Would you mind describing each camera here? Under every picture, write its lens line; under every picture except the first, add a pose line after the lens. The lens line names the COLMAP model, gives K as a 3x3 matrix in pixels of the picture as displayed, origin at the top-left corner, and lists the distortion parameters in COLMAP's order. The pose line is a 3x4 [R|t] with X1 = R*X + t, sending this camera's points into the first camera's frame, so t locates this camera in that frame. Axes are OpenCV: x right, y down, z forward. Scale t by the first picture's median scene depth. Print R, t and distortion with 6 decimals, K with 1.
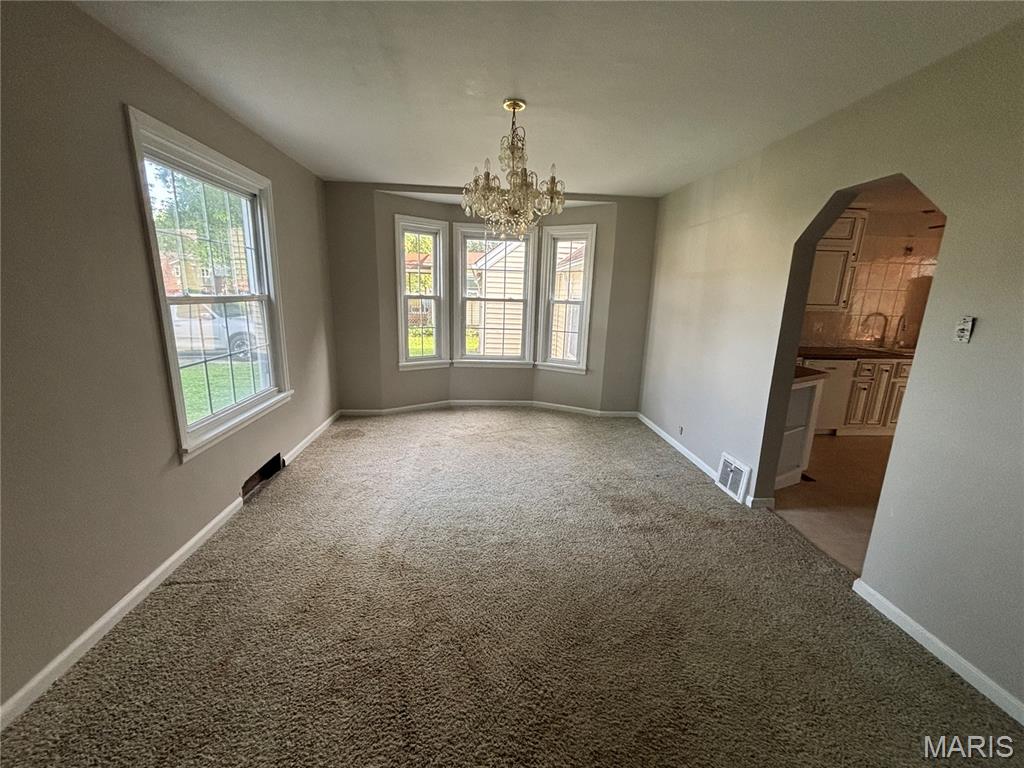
lens RADIAL K [[418.4, 0, 515.6], [0, 418.4, 385.4], [0, 0, 1]] dist [0.009689, 0.000151]
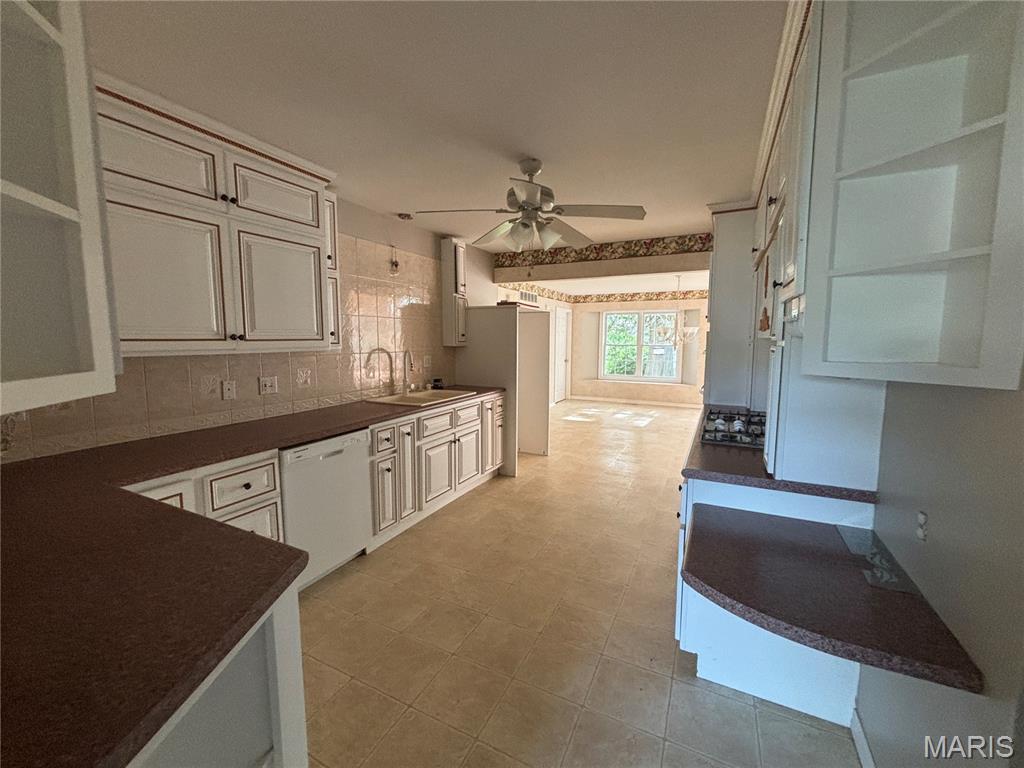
lens RADIAL K [[418.4, 0, 511.6], [0, 418.4, 381.6], [0, 0, 1]] dist [0.009689, 0.000151]
pose [[0.527357, -0.116418, 0.841630, 0.407959], [0.199994, 0.979744, 0.010208, -0.087339], [-0.825770, 0.162938, 0.539958, 0.481242]]
